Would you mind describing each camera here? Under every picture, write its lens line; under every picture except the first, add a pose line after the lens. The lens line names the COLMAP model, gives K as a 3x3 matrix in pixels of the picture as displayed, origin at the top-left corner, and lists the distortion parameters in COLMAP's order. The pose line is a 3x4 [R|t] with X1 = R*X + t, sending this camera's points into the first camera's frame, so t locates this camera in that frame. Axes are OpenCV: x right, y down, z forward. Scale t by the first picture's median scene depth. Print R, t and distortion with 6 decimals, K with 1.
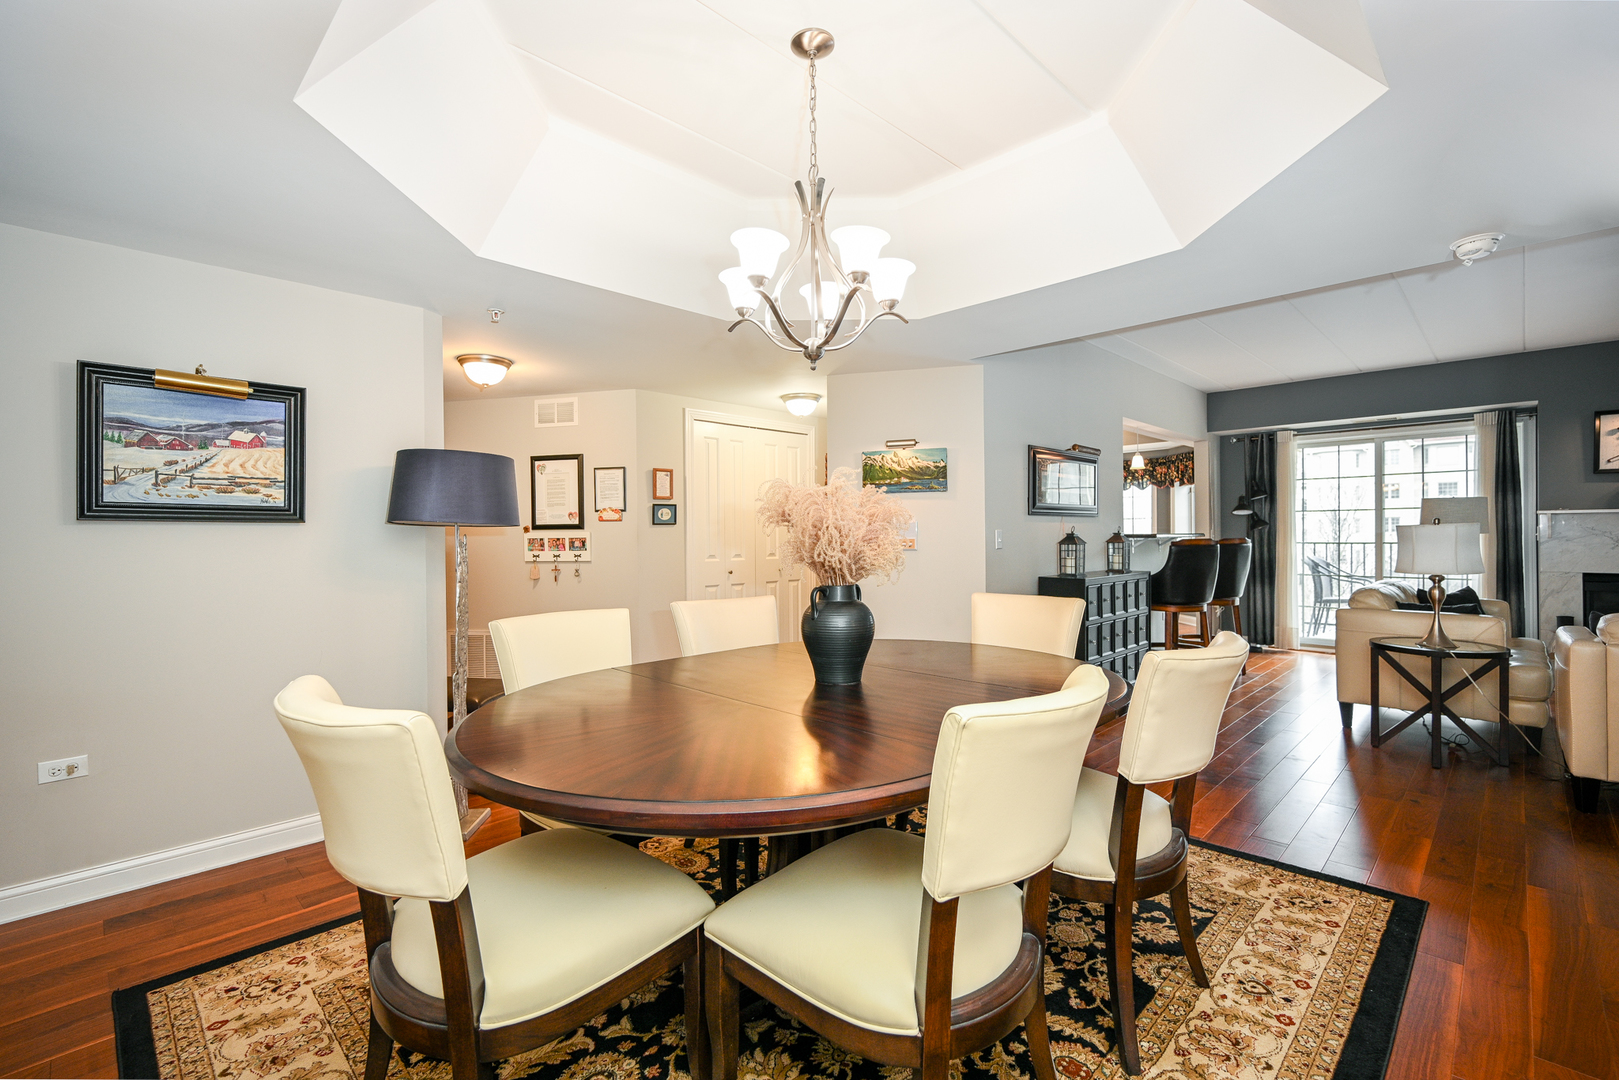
lens RADIAL K [[725.4, 0, 796.5], [0, 725.4, 532.1], [0, 0, 1]] dist [-0.002752, 0.000013]
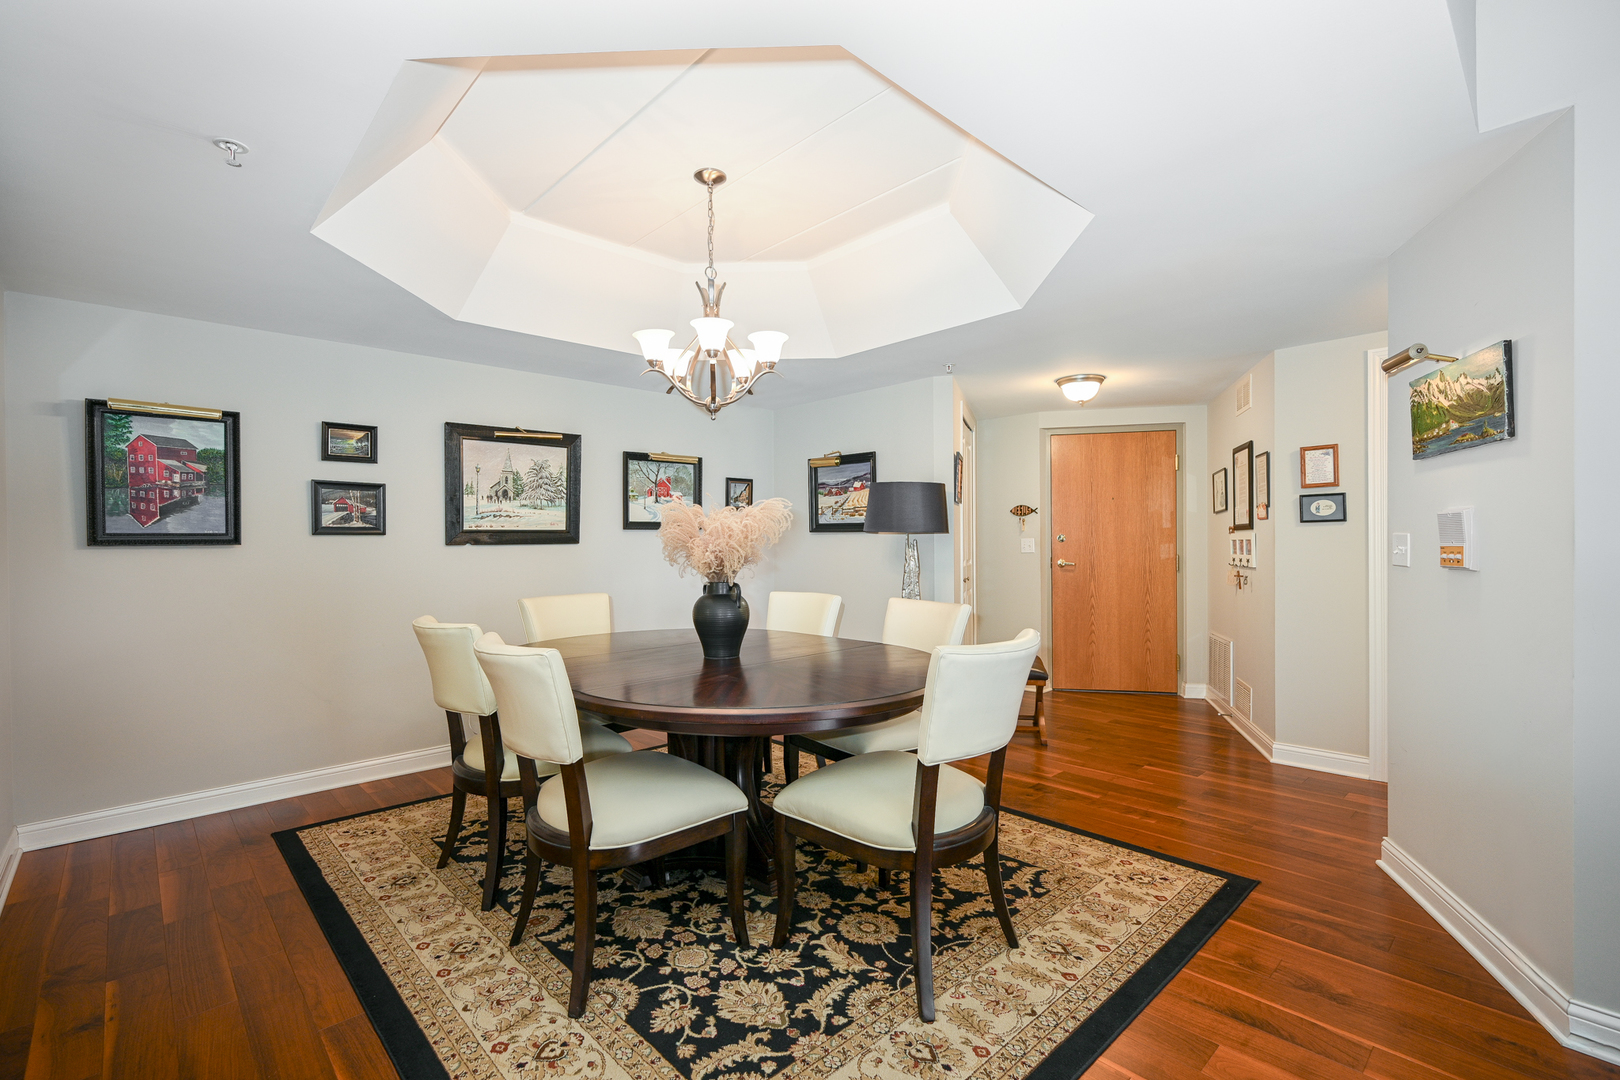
lens RADIAL K [[725.9, 0, 808.9], [0, 725.9, 547.1], [0, 0, 1]] dist [-0.002752, 0.000013]
pose [[-0.028023, 0.017006, -0.999463, 1.131507], [0.015156, 0.999748, 0.016586, -0.009078], [0.999492, -0.014683, -0.028273, 1.009427]]
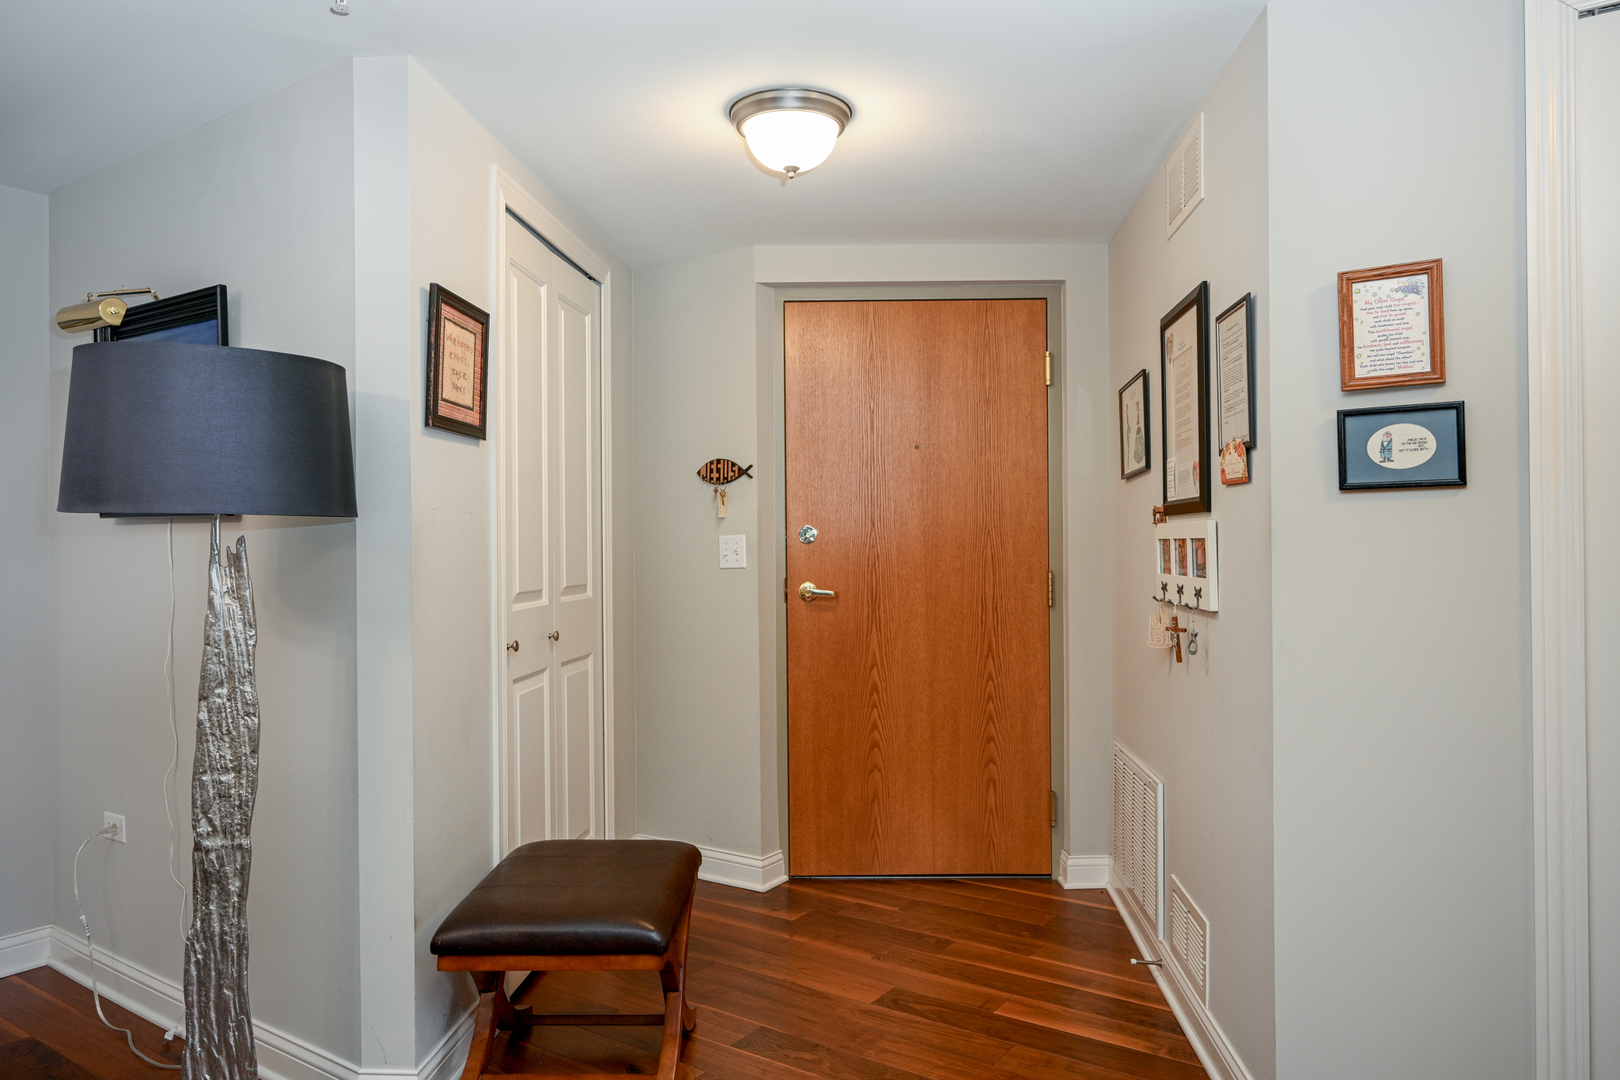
lens RADIAL K [[1072.3, 0, 807.4], [0, 1072.3, 538.2], [0, 0, 1]] dist [-0.003194, -0.000095]
pose [[0.183484, 0.008070, -0.982990, 0.293422], [0.012839, 0.999861, 0.010605, 0.001652], [0.982939, -0.014566, 0.183355, 1.464291]]
